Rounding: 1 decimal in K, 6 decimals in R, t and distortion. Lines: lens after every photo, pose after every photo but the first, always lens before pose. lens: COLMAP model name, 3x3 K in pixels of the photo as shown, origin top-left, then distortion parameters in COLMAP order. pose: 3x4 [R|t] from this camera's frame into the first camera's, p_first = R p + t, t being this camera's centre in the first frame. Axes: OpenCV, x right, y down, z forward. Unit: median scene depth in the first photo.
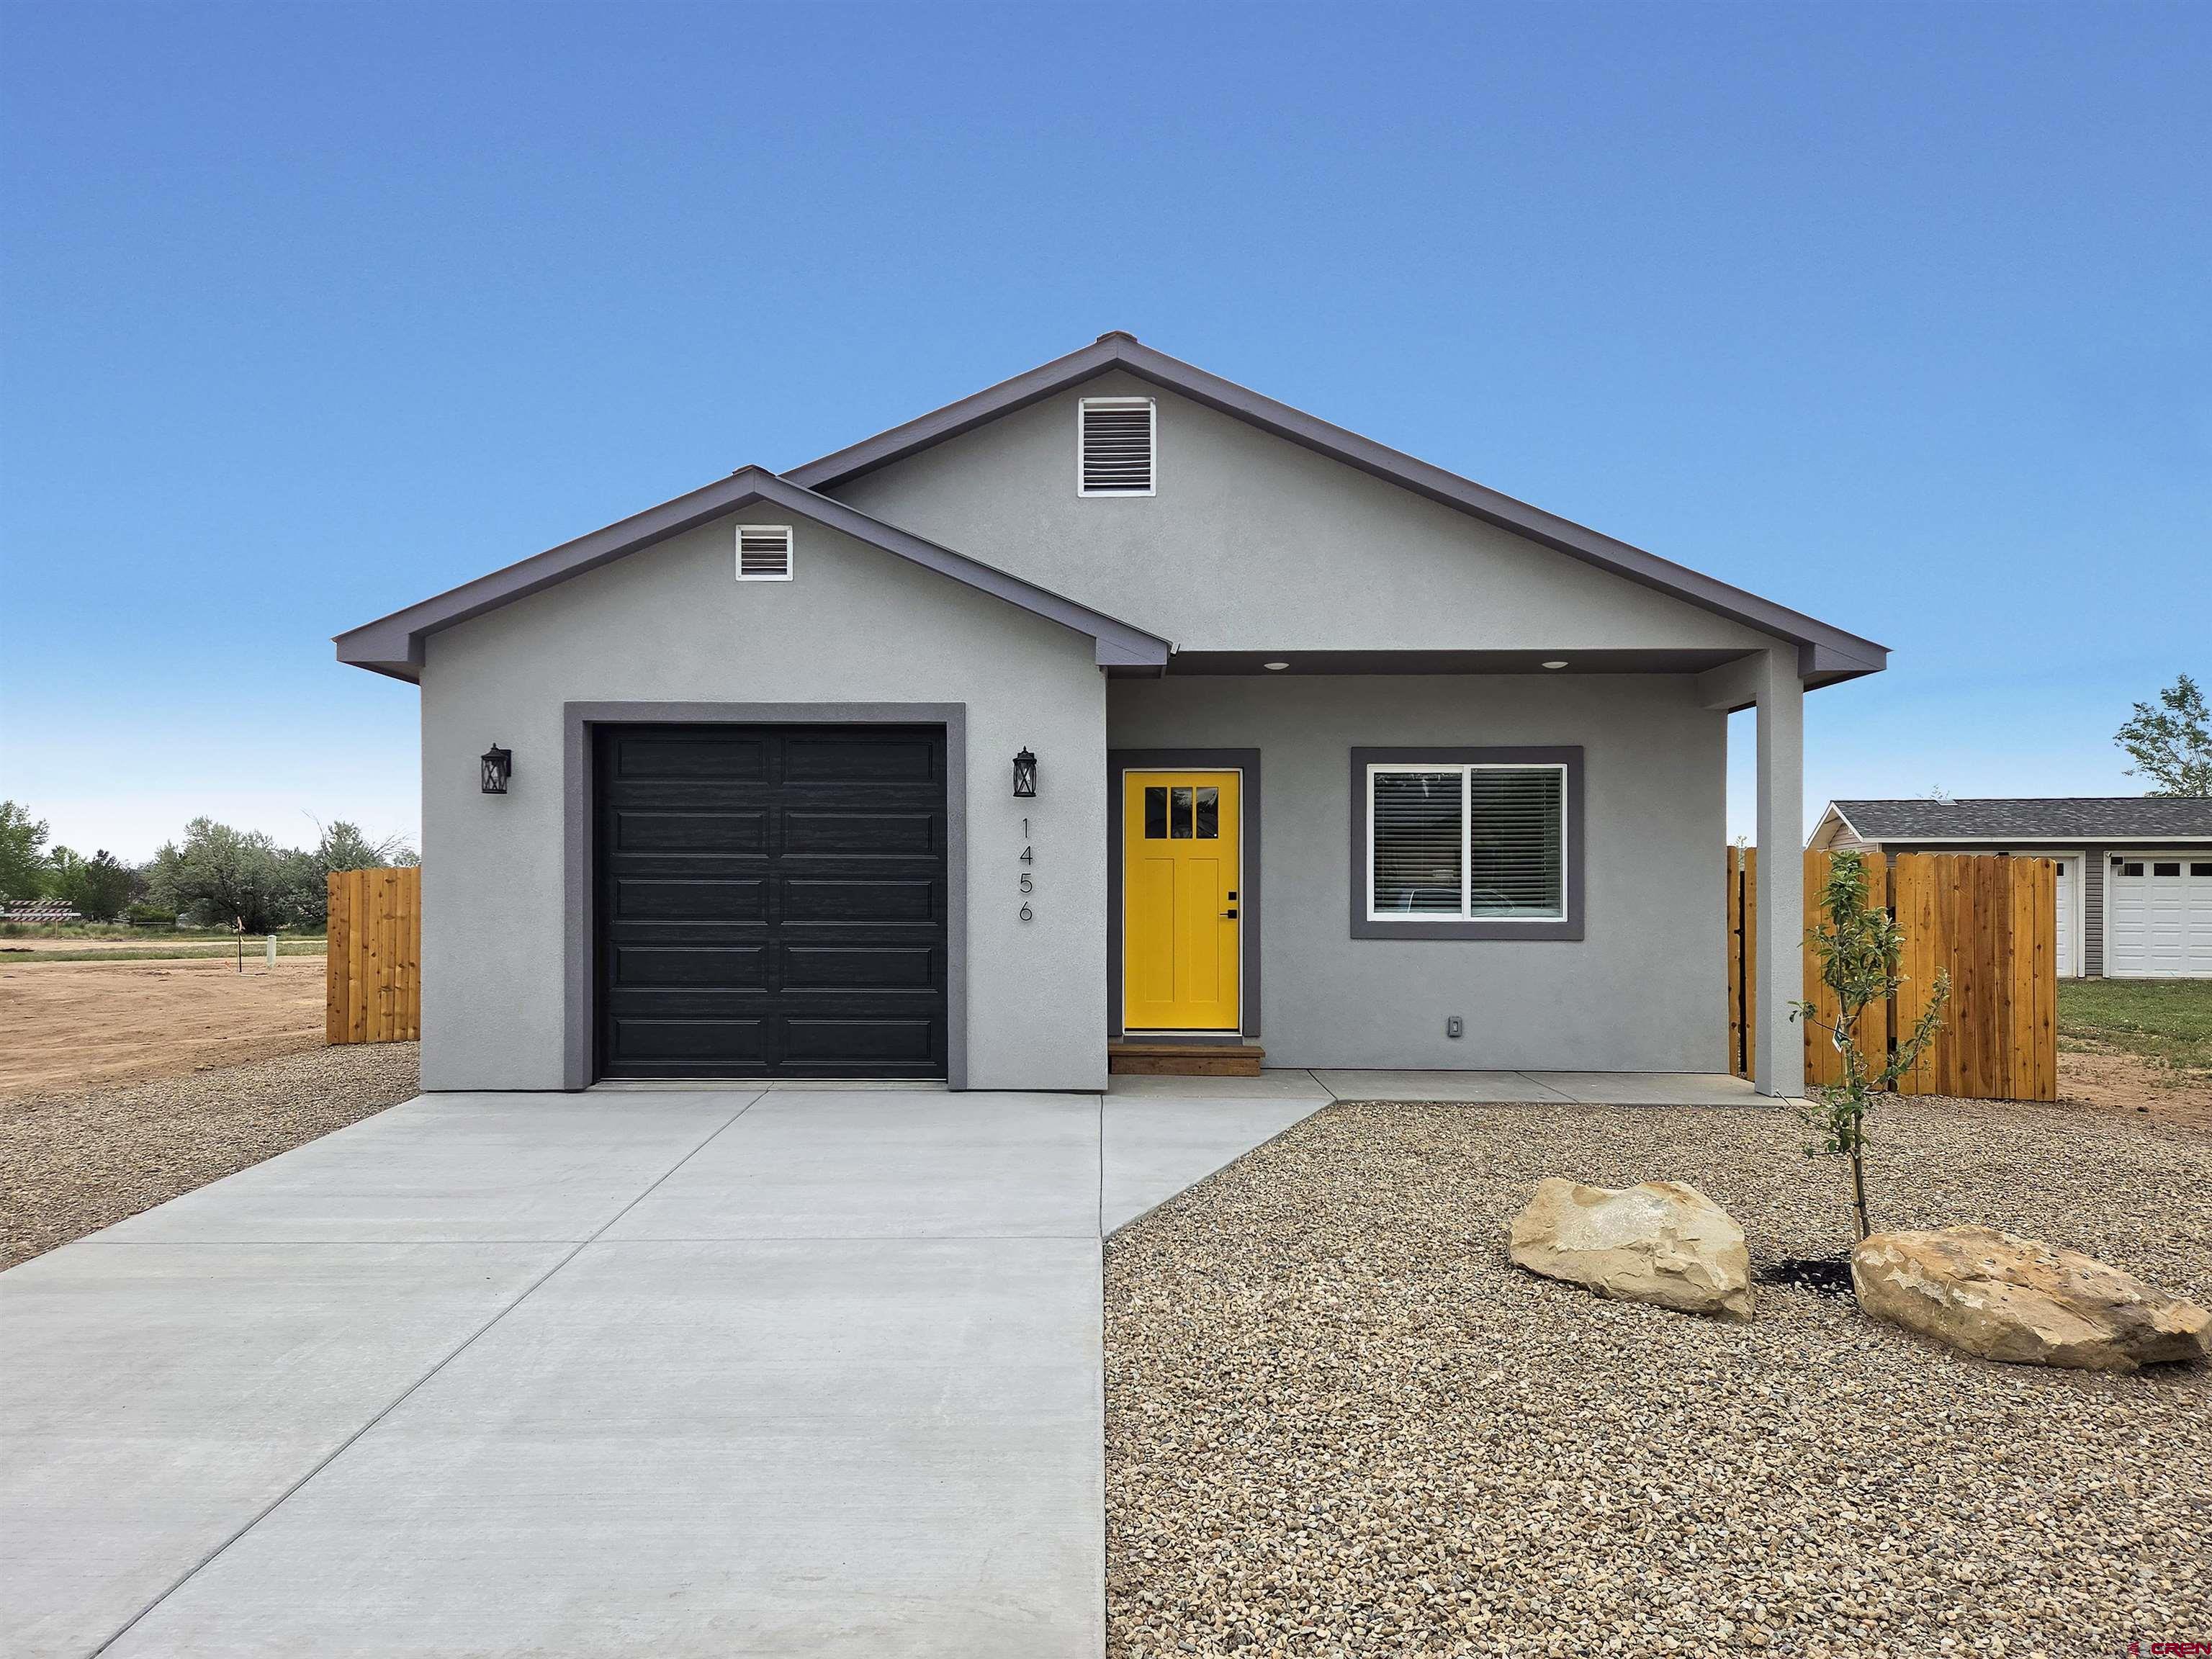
lens RADIAL K [[1543.8, 0, 1046.9], [0, 1543.8, 827.8], [0, 0, 1]] dist [0.006205, -0.000617]
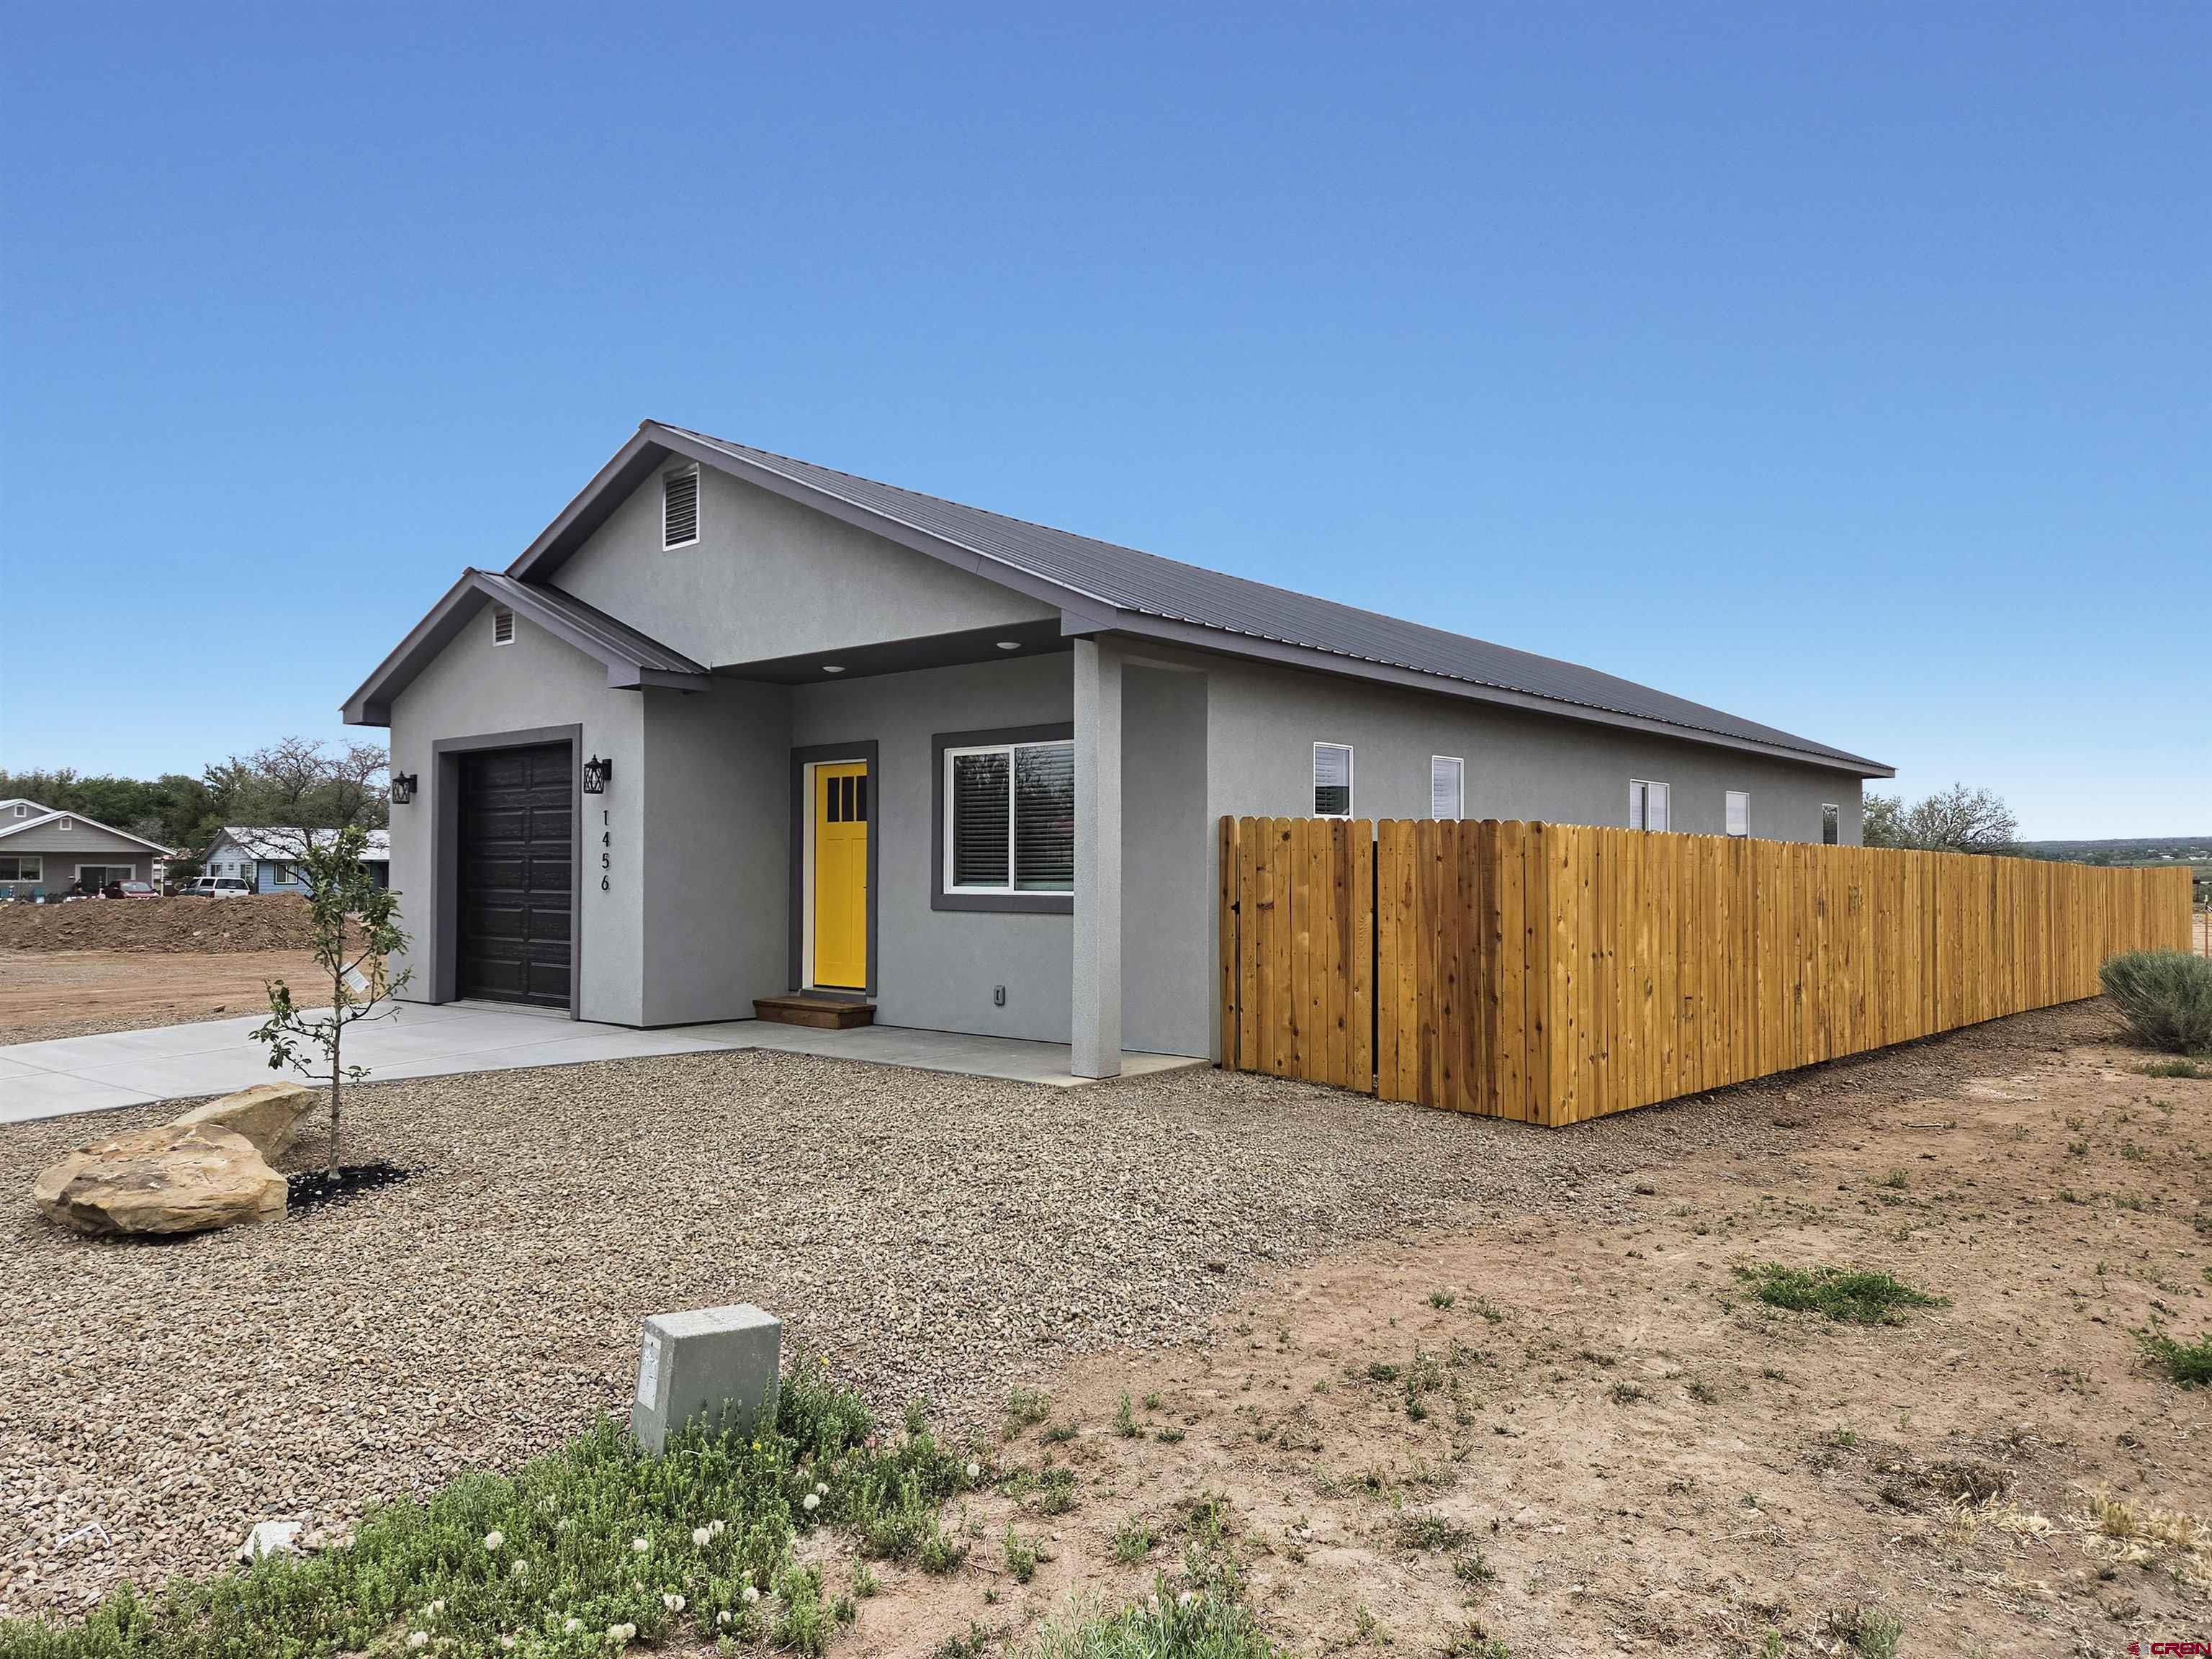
lens RADIAL K [[1543.8, 0, 1046.9], [0, 1543.8, 827.8], [0, 0, 1]] dist [0.006205, -0.000617]
pose [[0.761278, -0.021303, -0.648076, 0.970790], [0.025430, 0.999672, -0.002989, 0.019248], [0.647927, -0.014205, 0.761570, 0.226005]]
